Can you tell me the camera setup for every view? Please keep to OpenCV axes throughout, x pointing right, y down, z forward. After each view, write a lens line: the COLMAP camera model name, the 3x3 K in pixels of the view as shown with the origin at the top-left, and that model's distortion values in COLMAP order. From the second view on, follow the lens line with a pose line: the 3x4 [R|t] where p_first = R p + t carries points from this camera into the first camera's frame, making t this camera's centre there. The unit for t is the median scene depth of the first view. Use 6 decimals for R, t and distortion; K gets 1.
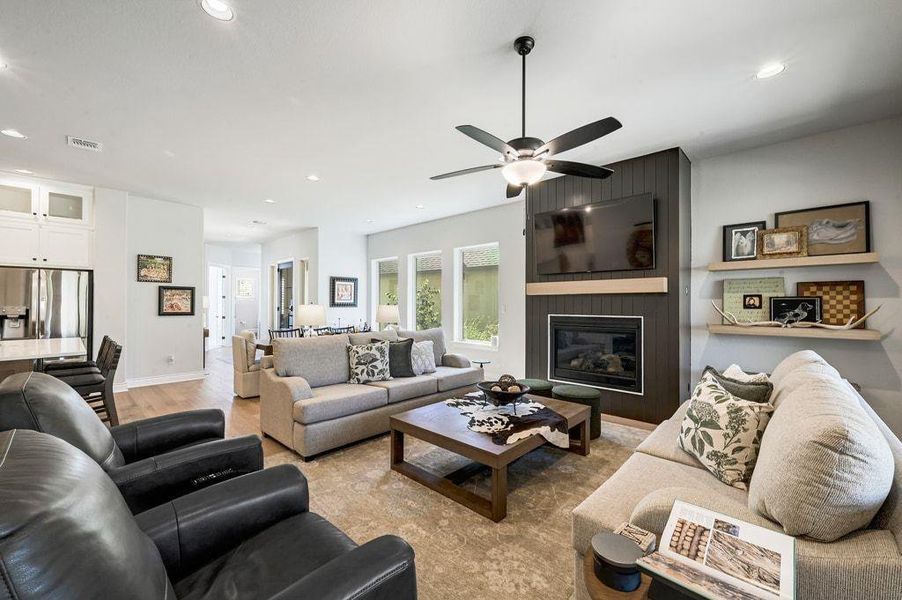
lens RADIAL K [[358.9, 0, 454.9], [0, 358.9, 301.1], [0, 0, 1]] dist [-0.001382, 0.000174]
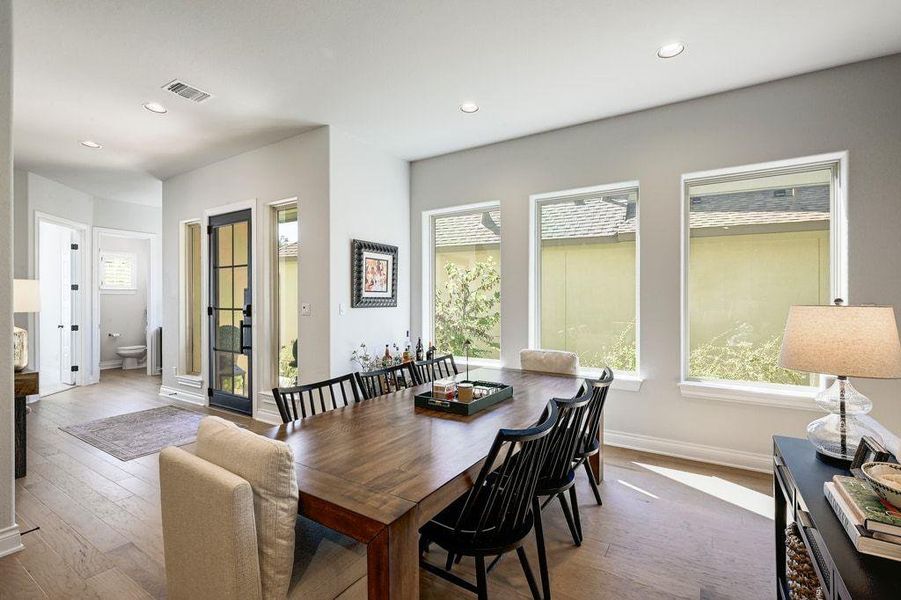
lens RADIAL K [[409.8, 0, 450.3], [0, 409.8, 297.6], [0, 0, 1]] dist [0.001257, -0.000174]
pose [[0.983605, -0.002029, 0.180323, -0.613386], [0.001255, 0.999990, 0.004406, 0.004202], [-0.180330, -0.004107, 0.983598, 0.905677]]
